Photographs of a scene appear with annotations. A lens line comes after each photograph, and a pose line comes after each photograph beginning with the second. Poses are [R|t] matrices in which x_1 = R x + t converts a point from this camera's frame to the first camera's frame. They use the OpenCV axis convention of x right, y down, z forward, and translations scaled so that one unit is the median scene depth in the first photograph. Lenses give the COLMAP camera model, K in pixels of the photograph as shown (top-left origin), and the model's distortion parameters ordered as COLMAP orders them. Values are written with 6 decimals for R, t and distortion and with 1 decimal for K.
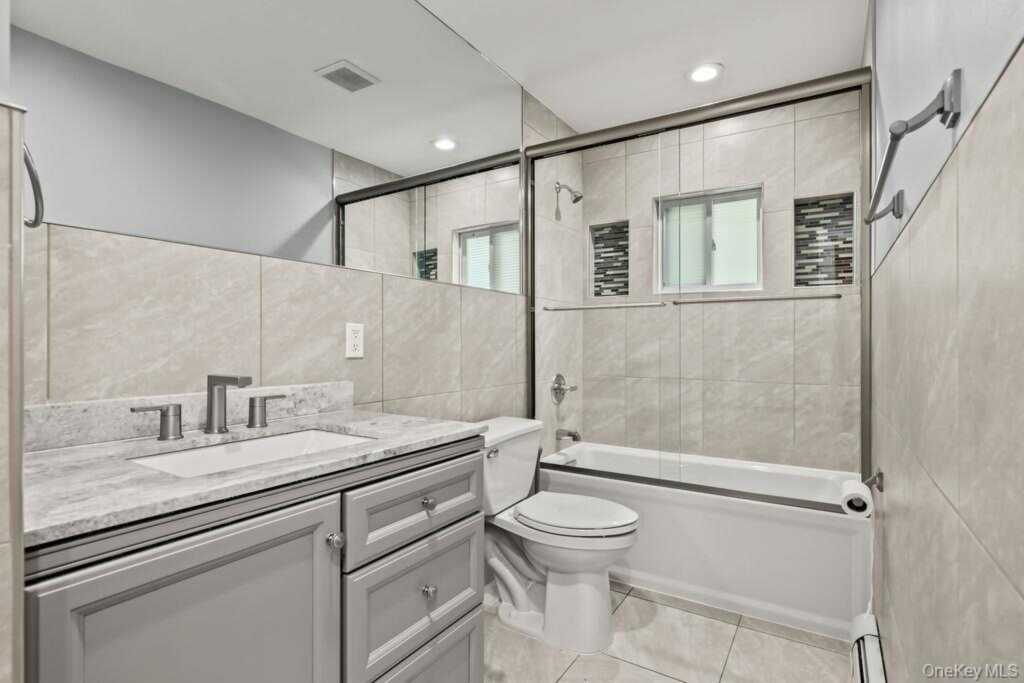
lens RADIAL K [[506.6, 0, 522.9], [0, 506.6, 342.8], [0, 0, 1]] dist [-0.000245, 0.000377]
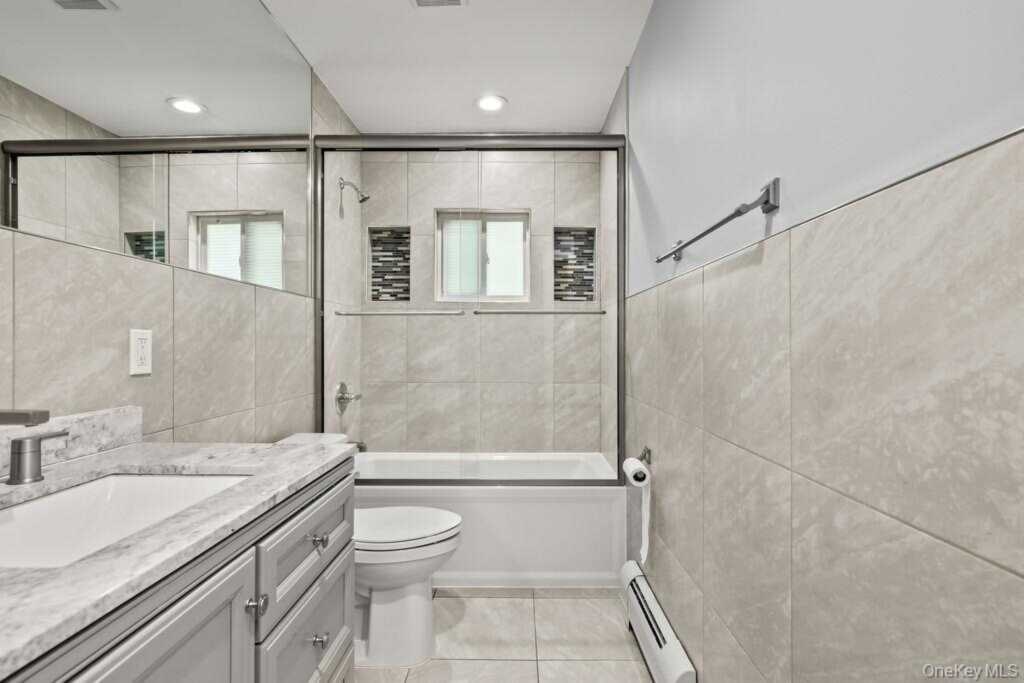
lens RADIAL K [[506.6, 0, 522.9], [0, 506.6, 342.8], [0, 0, 1]] dist [-0.000245, 0.000377]
pose [[0.853919, 0.001150, 0.520405, -0.147876], [0.000545, 0.999995, -0.003104, -0.009730], [-0.520406, 0.002934, 0.853914, 0.028673]]
